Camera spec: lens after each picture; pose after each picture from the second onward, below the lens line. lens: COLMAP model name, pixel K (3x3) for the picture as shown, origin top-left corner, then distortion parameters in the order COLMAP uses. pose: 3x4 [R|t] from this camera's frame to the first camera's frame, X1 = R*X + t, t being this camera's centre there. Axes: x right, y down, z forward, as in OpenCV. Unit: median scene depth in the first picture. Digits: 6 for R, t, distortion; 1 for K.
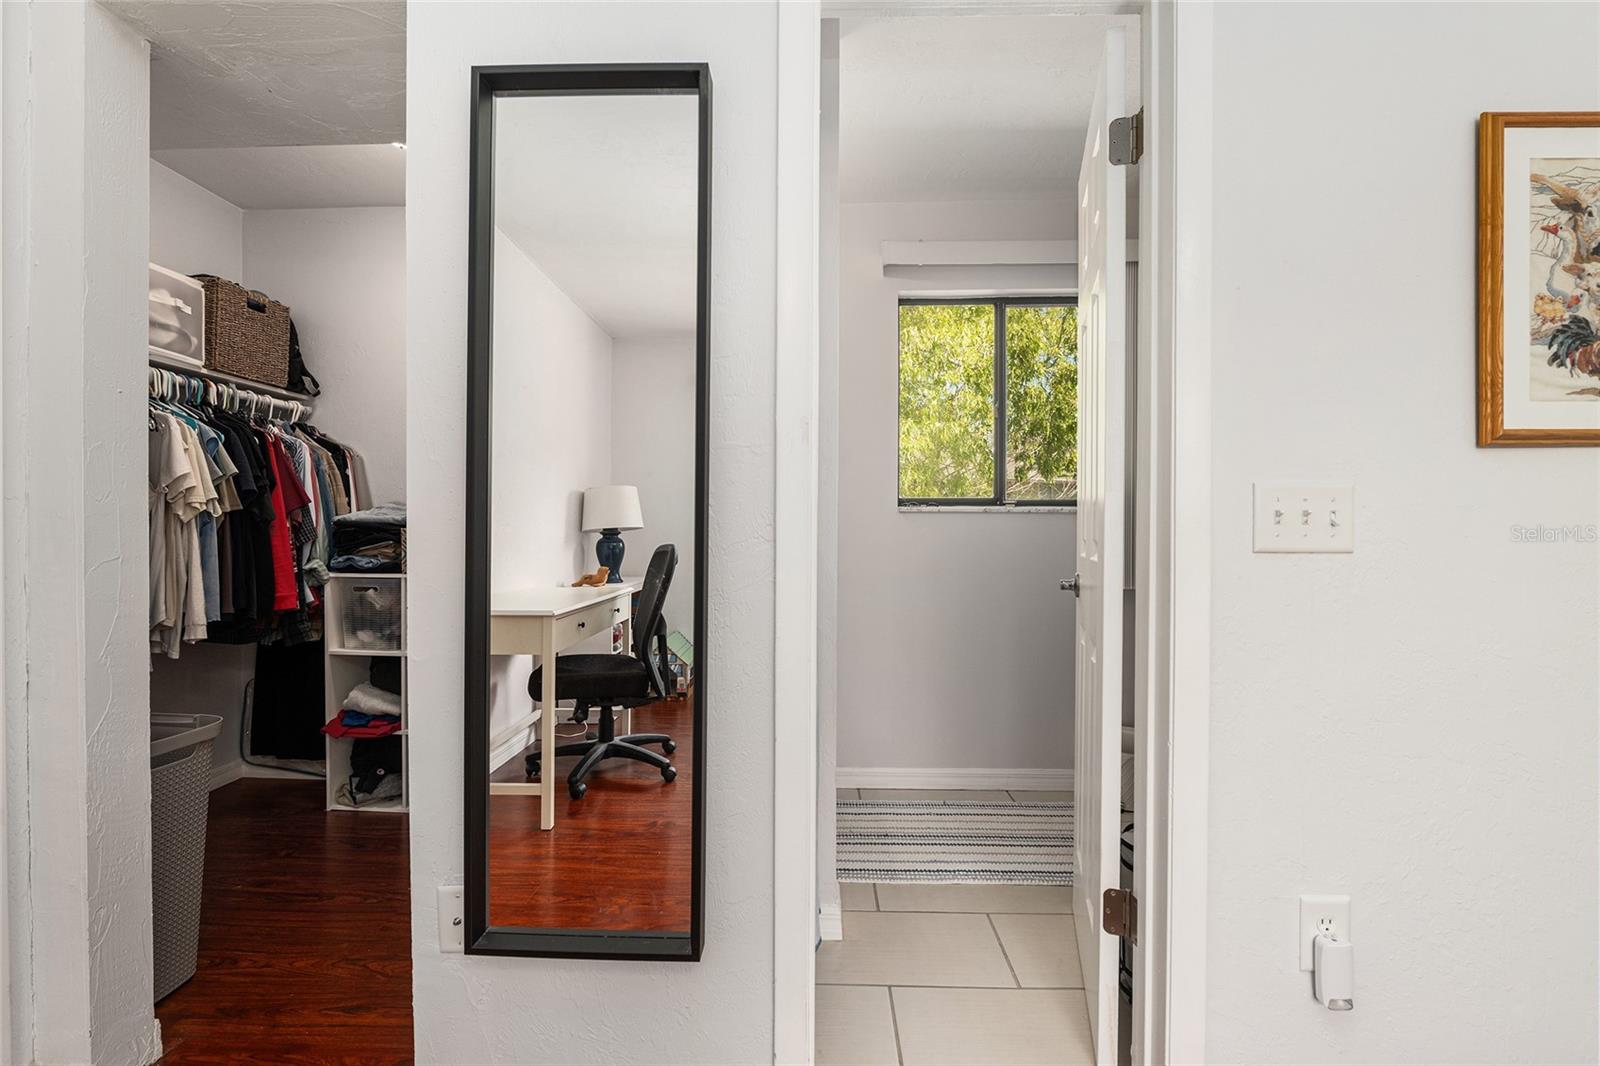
lens RADIAL K [[693.6, 0, 805.7], [0, 693.6, 540.0], [0, 0, 1]] dist [-0.001669, 0.000007]
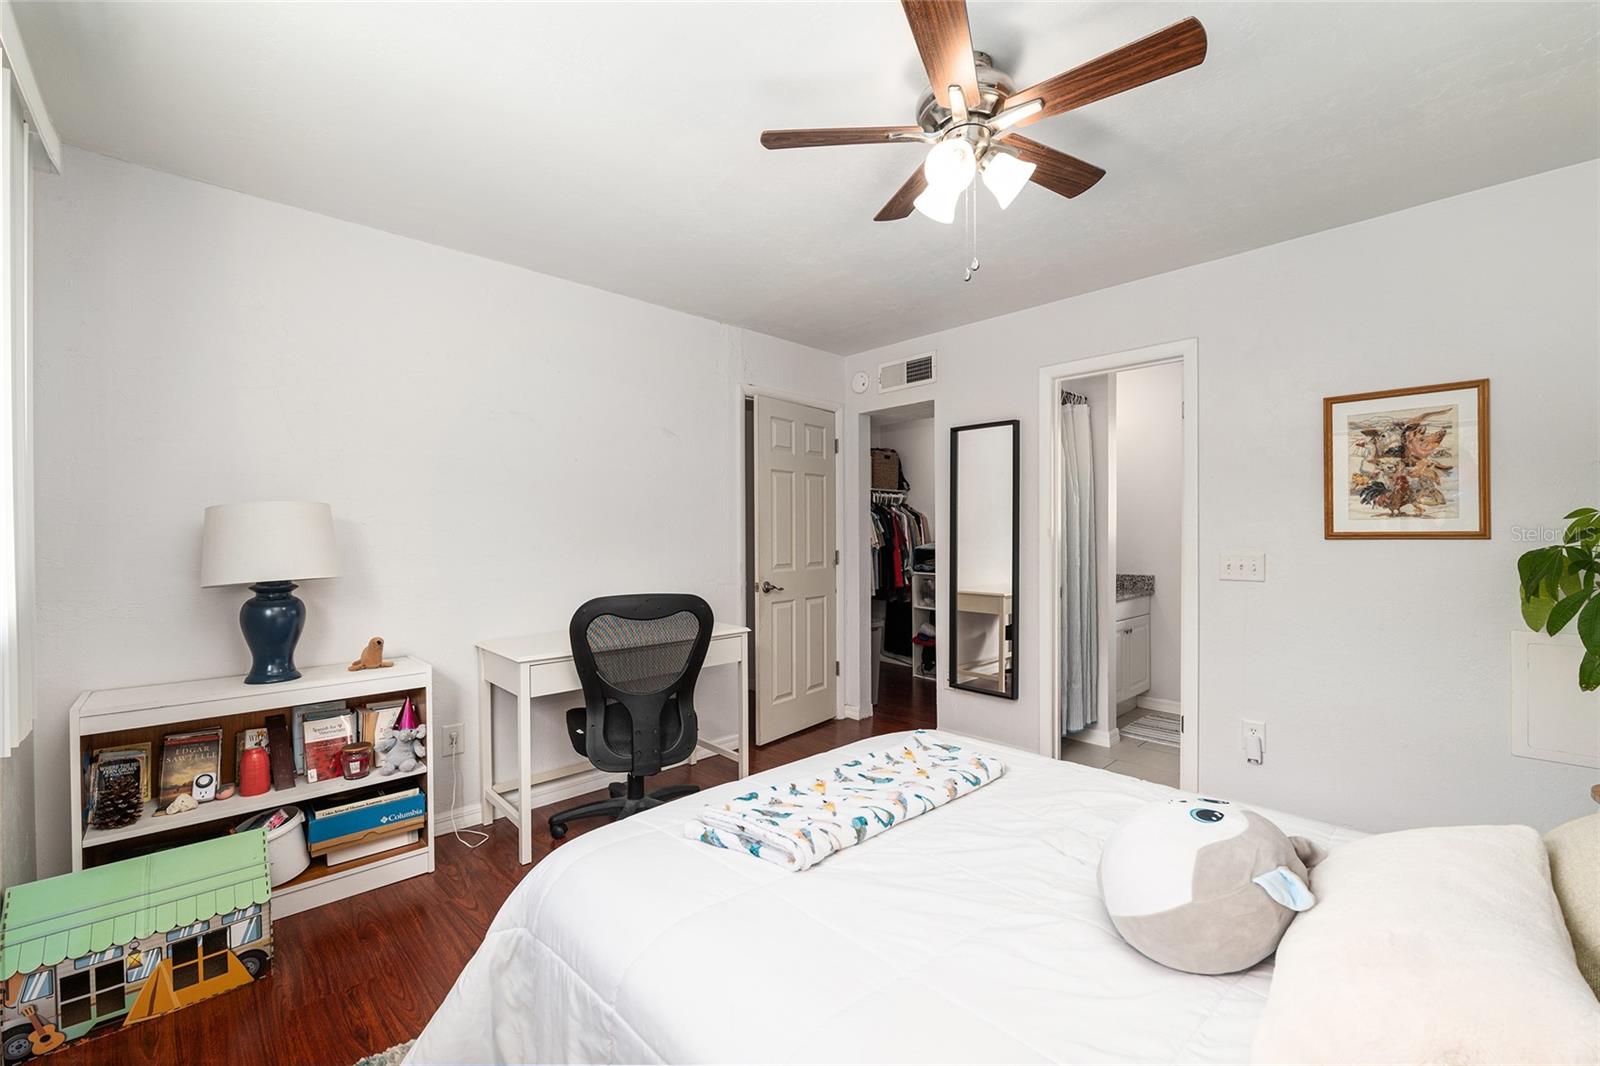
lens RADIAL K [[658.8, 0, 808.4], [0, 658.8, 534.5], [0, 0, 1]] dist [-0.008019, -0.000003]
pose [[0.728135, -0.005289, -0.685413, 0.547130], [0.001180, 0.999978, -0.006463, -0.061845], [0.685433, 0.003897, 0.728125, -0.818288]]
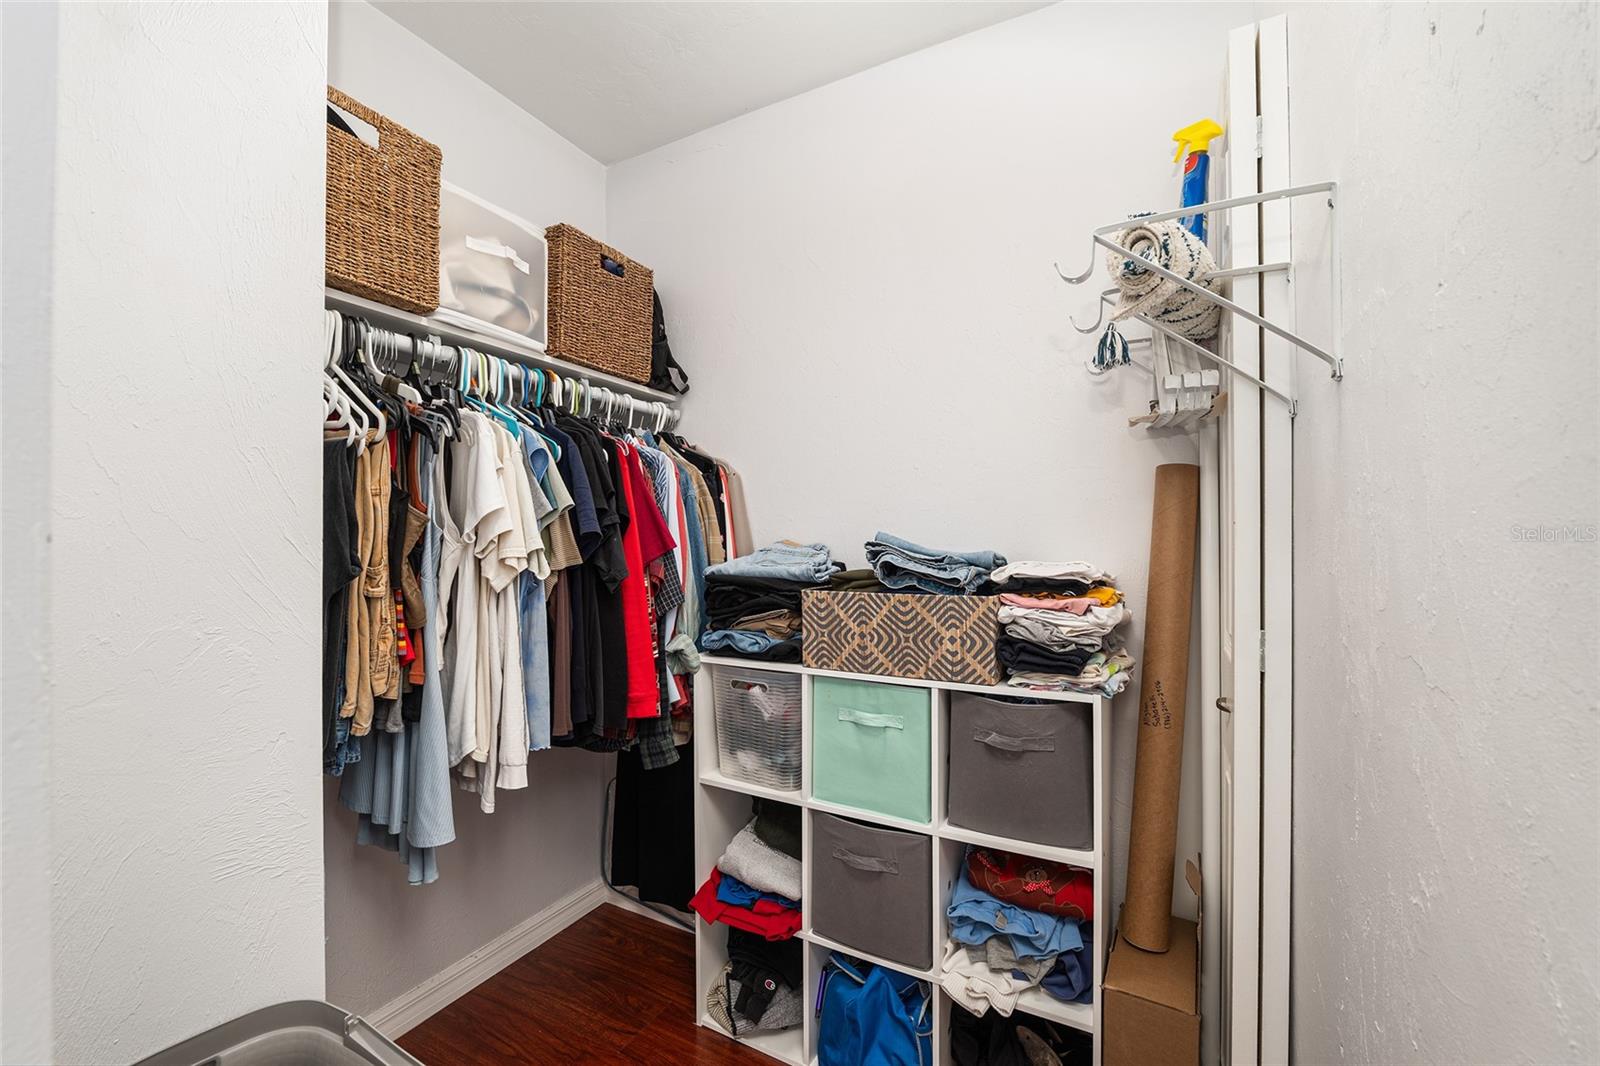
lens RADIAL K [[658.8, 0, 815.2], [0, 658.8, 539.0], [0, 0, 1]] dist [-0.008019, -0.000003]
pose [[0.910030, -0.014323, -0.414294, -0.339837], [0.004404, 0.999681, -0.024888, -0.045685], [0.414518, 0.020824, 0.909803, 0.492708]]
